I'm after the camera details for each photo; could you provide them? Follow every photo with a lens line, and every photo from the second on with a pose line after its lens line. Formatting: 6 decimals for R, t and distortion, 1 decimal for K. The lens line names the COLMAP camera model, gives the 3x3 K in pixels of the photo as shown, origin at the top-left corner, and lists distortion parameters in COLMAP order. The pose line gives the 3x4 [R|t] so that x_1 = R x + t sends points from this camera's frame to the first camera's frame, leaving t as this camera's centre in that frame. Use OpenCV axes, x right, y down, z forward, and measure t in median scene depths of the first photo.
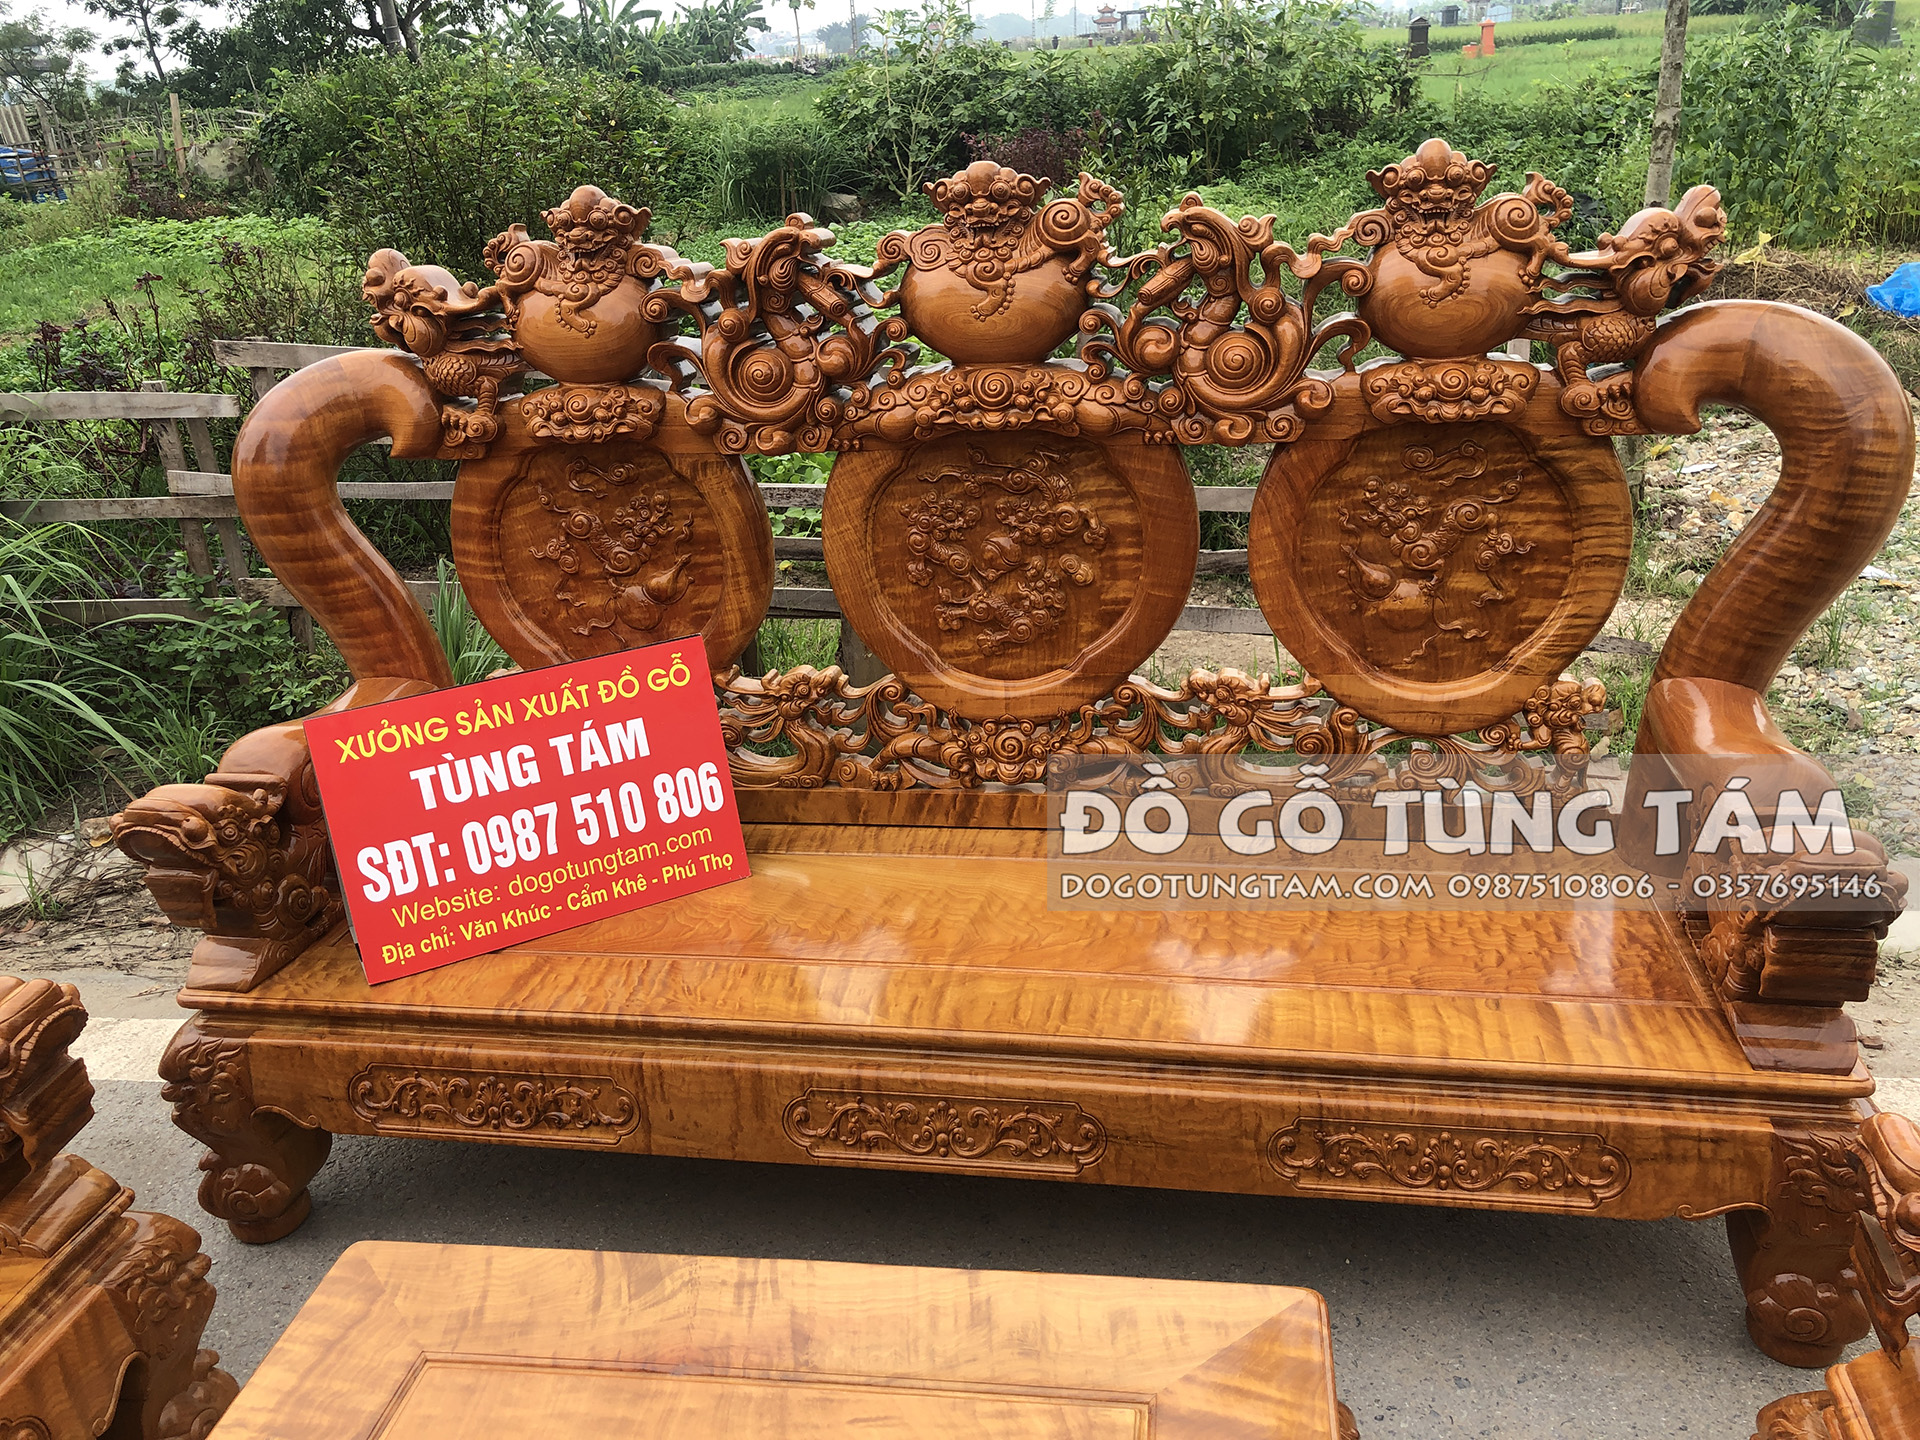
lens RADIAL K [[1566.1, 0, 980.2], [0, 1566.1, 718.9], [0, 0, 1]] dist [0.014112, -0.008314]
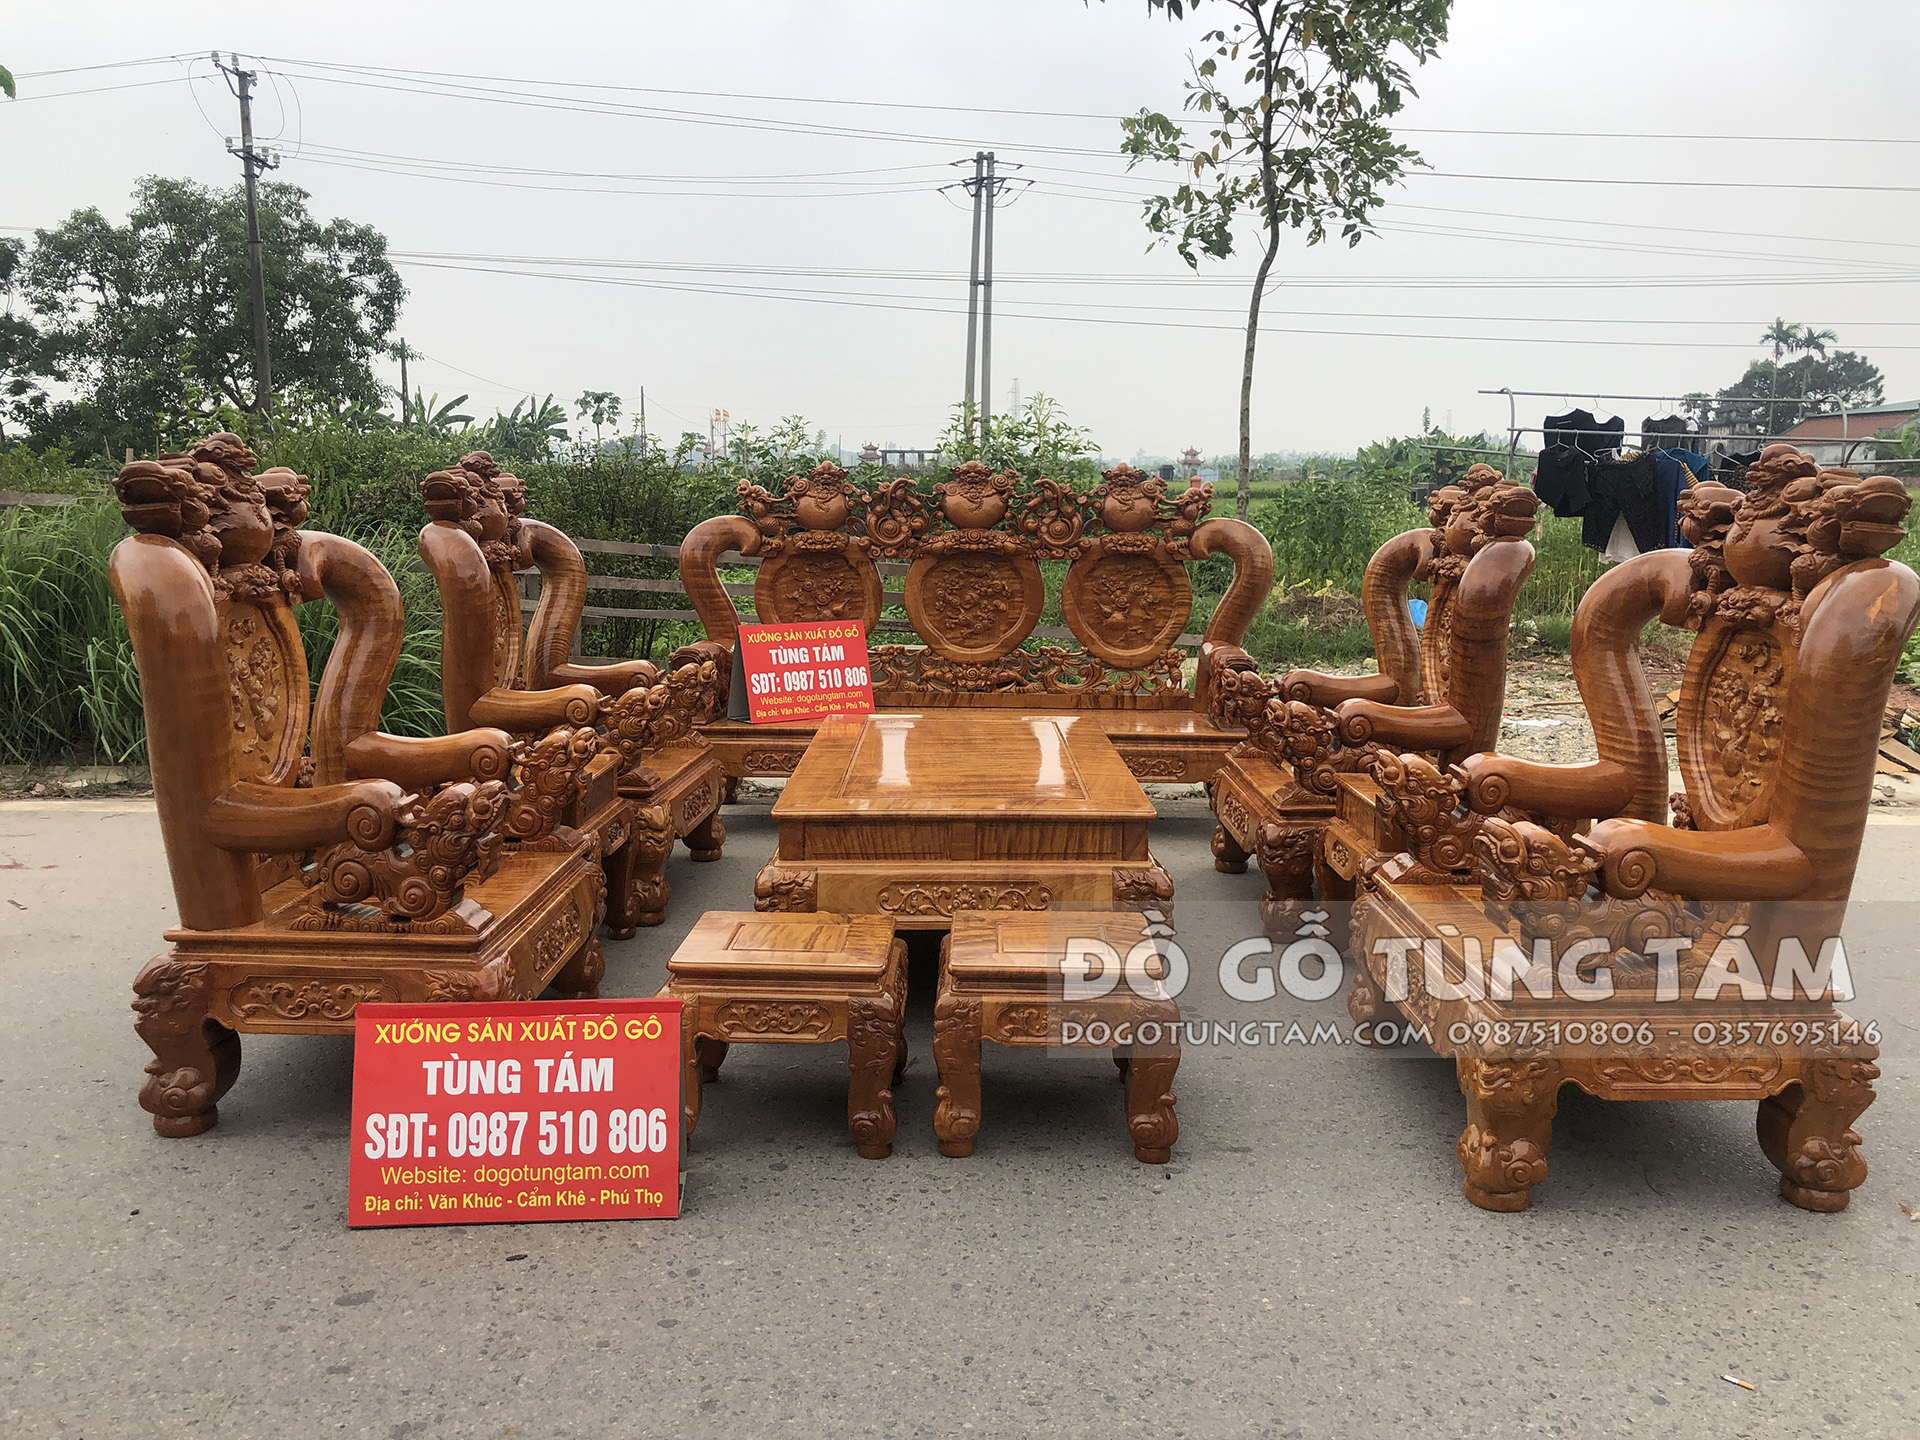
lens RADIAL K [[1568.2, 0, 960.0], [0, 1568.2, 720.0], [0, 0, 1]] dist [0.080276, -0.107359]
pose [[0.988510, 0.044592, 0.144425, -0.408760], [-0.007027, 0.968018, -0.250784, 0.816799], [-0.150989, 0.246888, 0.957209, -1.621254]]
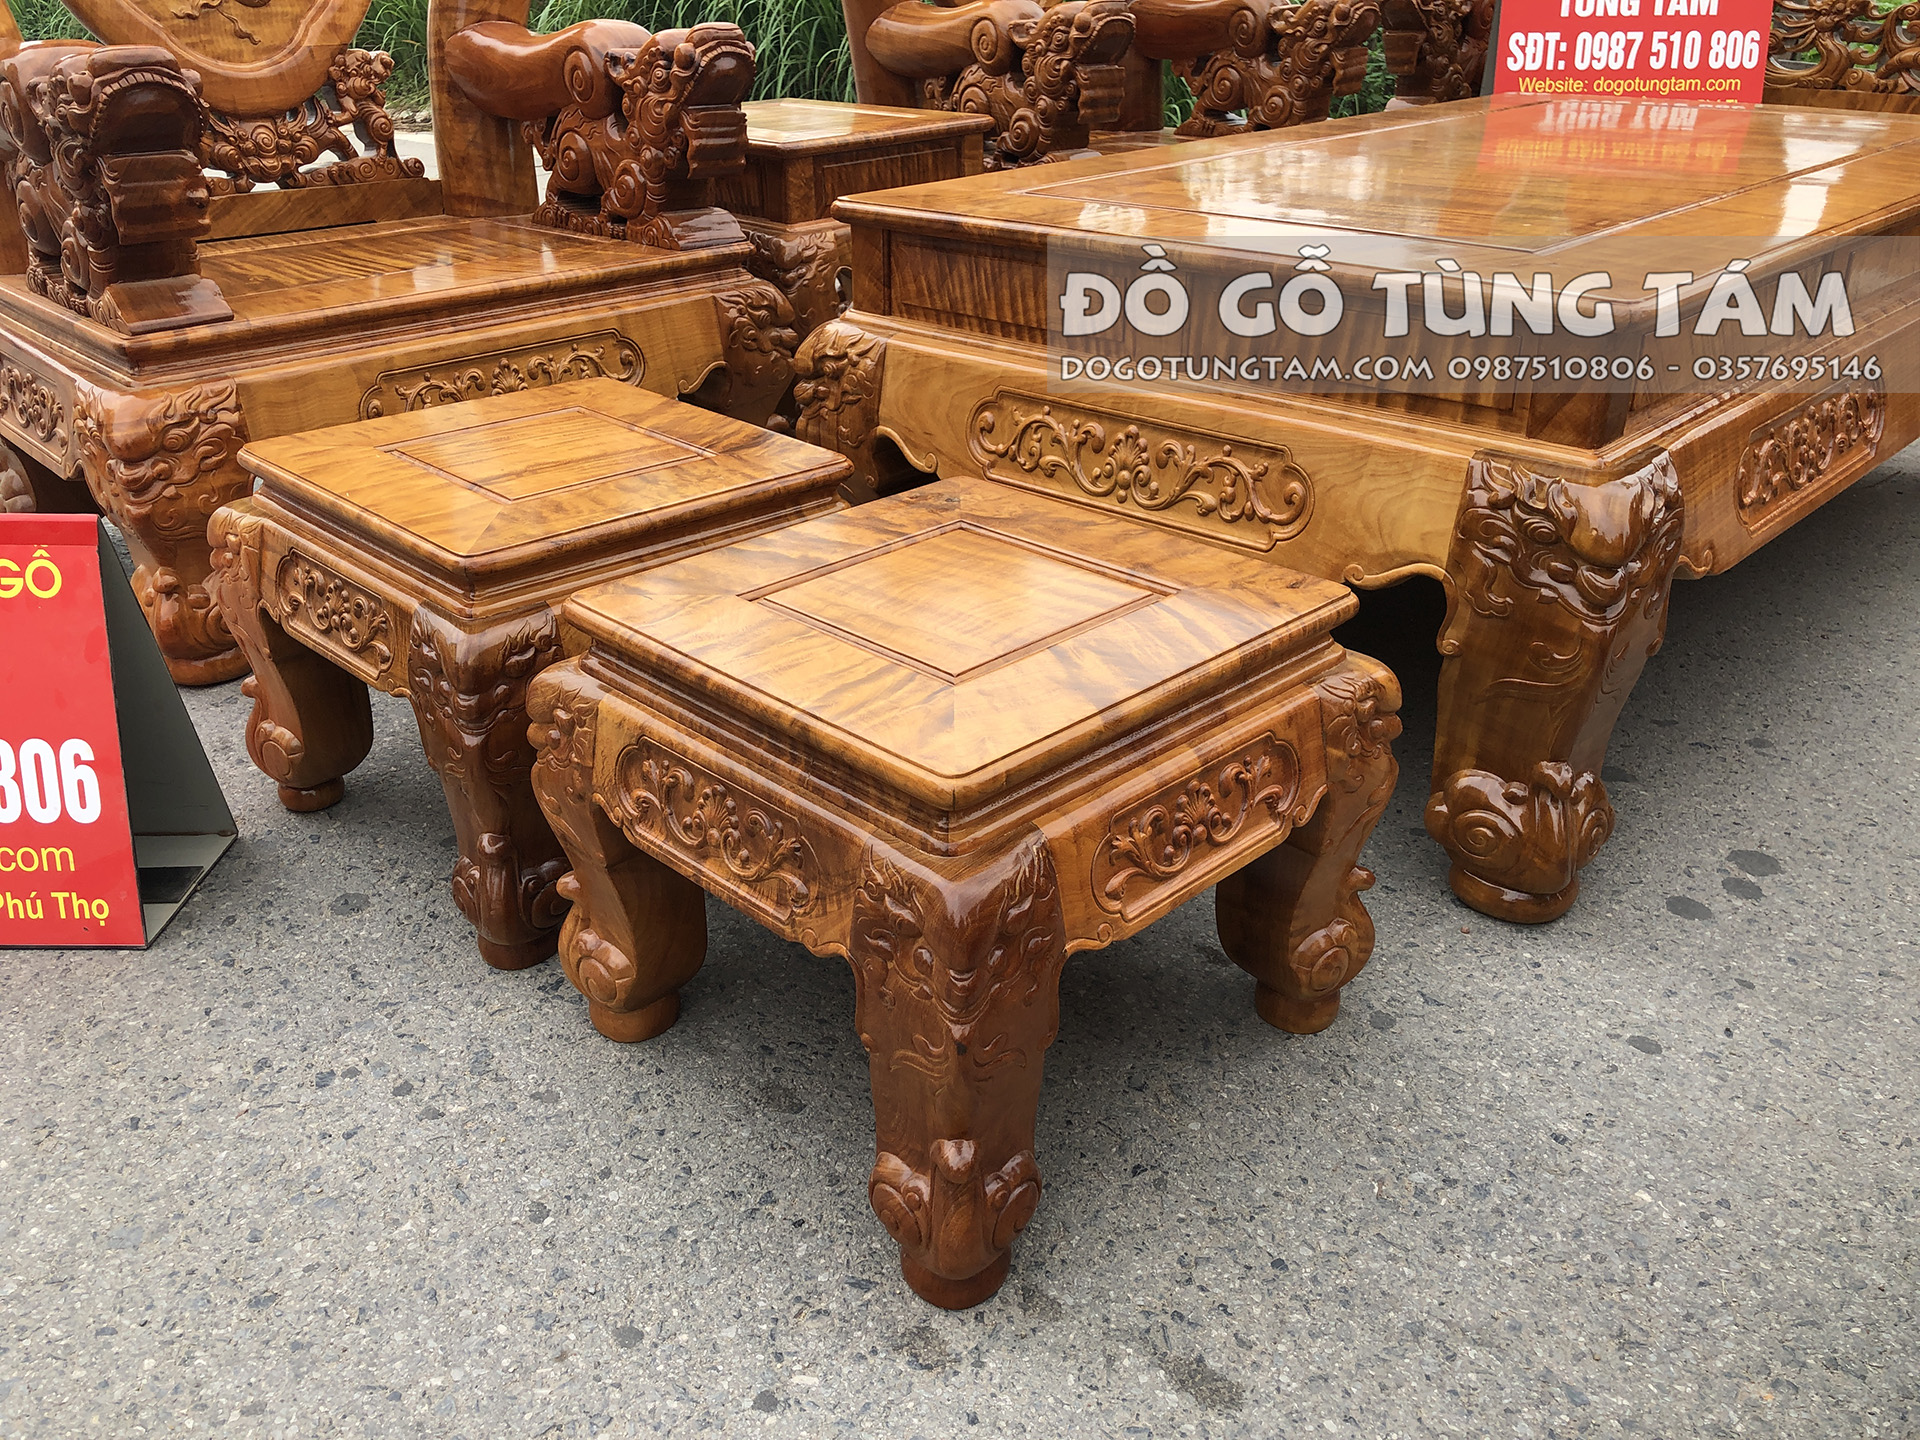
lens RADIAL K [[1568.2, 0, 960.0], [0, 1568.2, 720.0], [0, 0, 1]] dist [0.080276, -0.107359]
pose [[0.808902, 0.300296, -0.505470, 0.166779], [-0.255604, 0.953845, 0.157629, 0.606323], [0.529475, 0.001694, 0.848324, -0.632668]]
